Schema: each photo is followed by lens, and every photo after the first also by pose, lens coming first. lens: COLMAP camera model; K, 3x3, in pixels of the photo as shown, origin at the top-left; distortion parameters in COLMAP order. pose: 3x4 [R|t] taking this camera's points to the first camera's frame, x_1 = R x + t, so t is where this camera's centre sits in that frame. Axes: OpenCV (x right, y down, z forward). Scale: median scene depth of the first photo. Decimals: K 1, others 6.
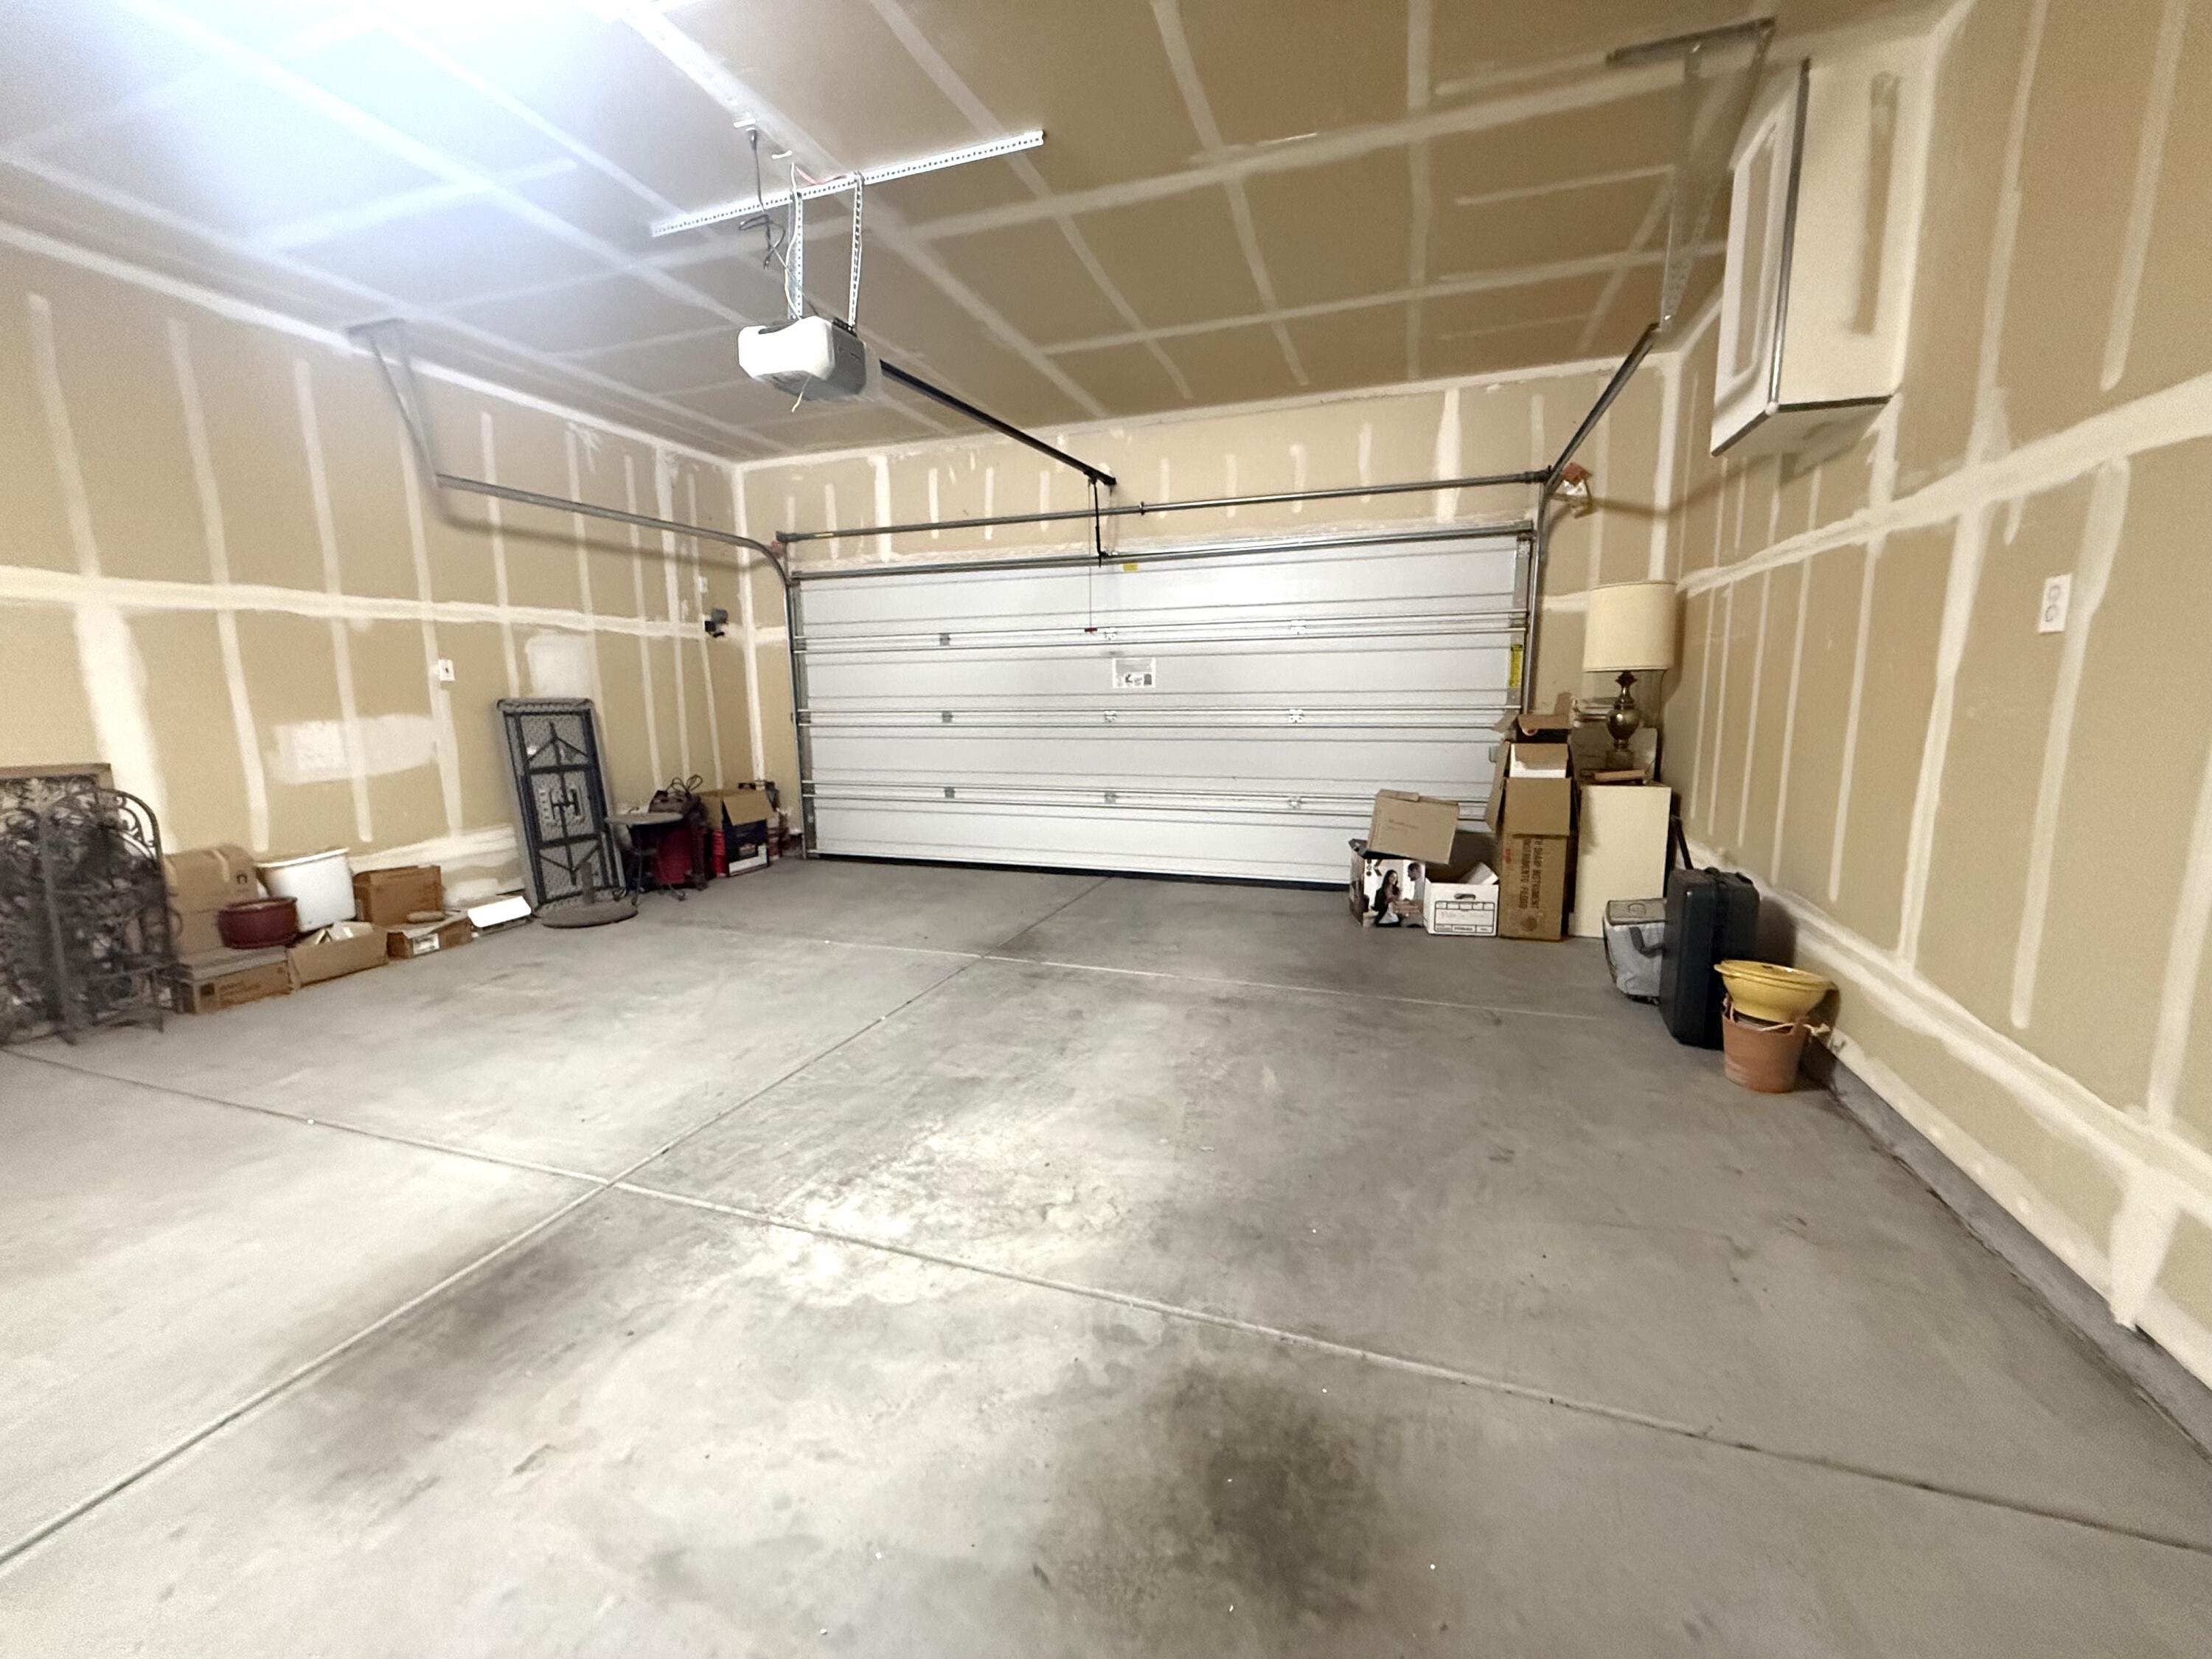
lens RADIAL K [[877.8, 0, 1105.7], [0, 877.8, 827.4], [0, 0, 1]] dist [-0.002264, 0.001189]
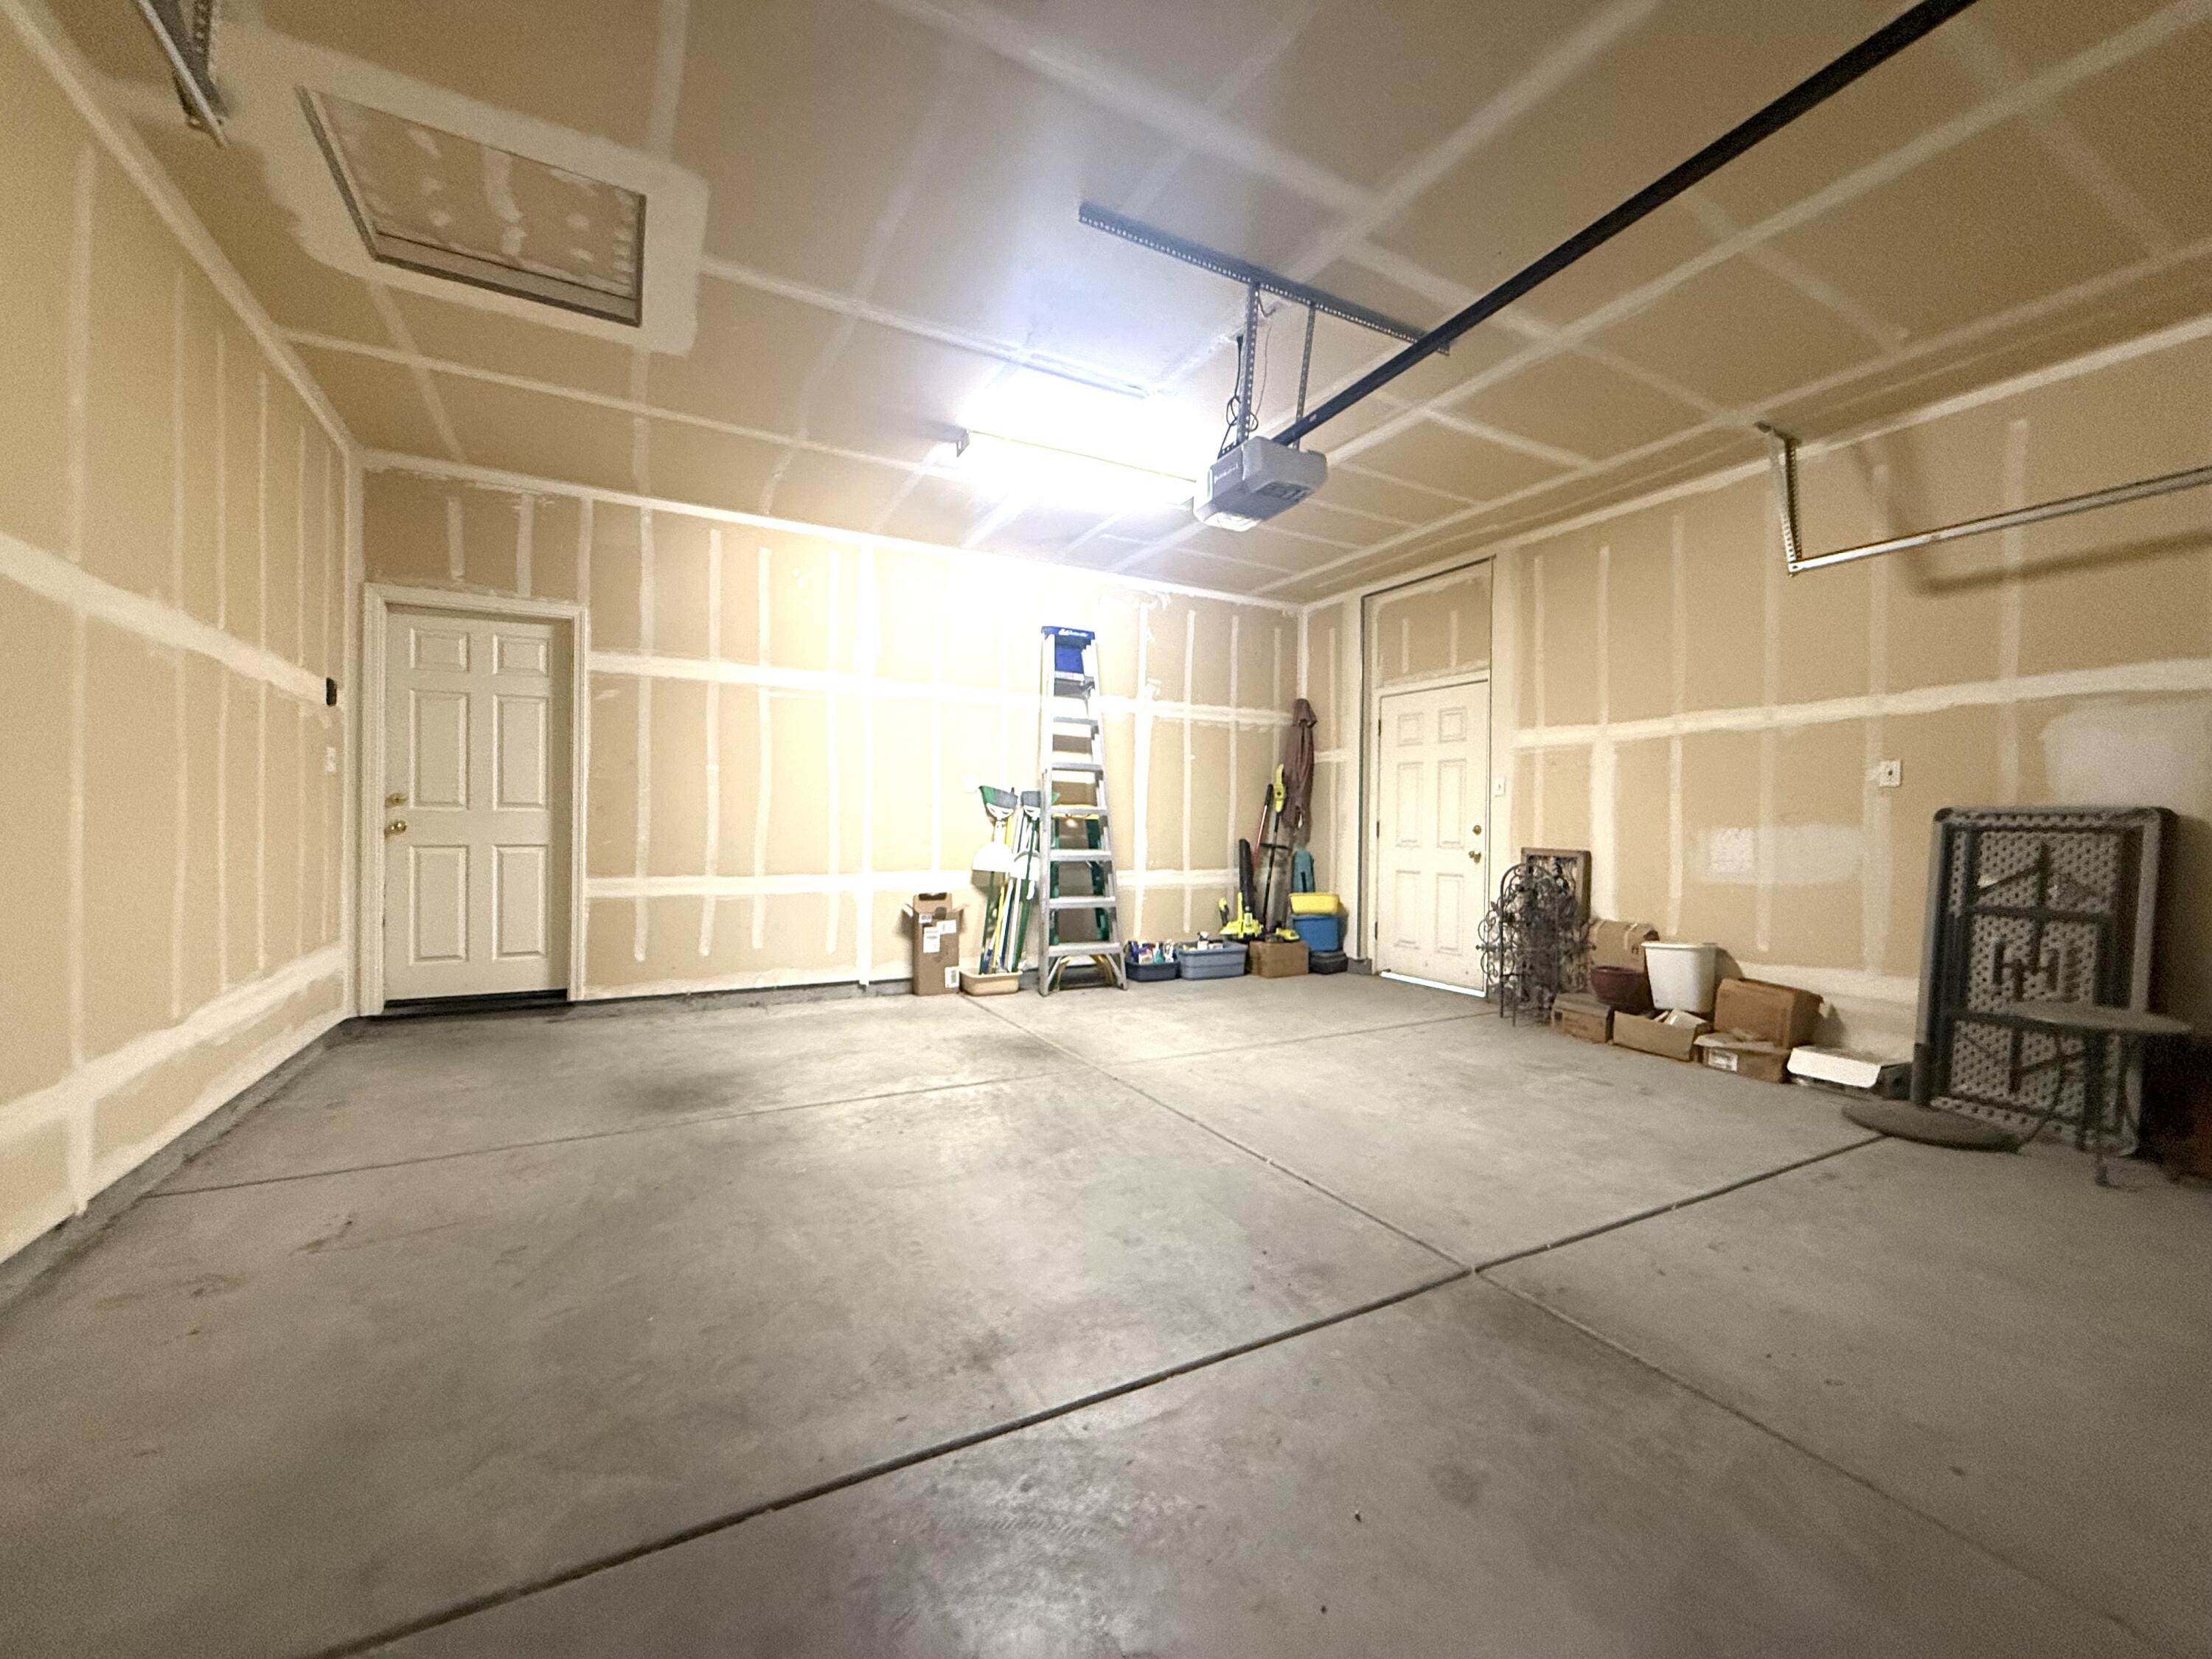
lens RADIAL K [[877.8, 0, 1100.2], [0, 877.8, 834.5], [0, 0, 1]] dist [-0.002264, 0.001189]
pose [[-0.676356, 0.012991, -0.736461, 0.493779], [-0.116259, 0.985429, 0.124154, -0.190433], [0.727342, 0.169592, -0.664990, 1.398391]]
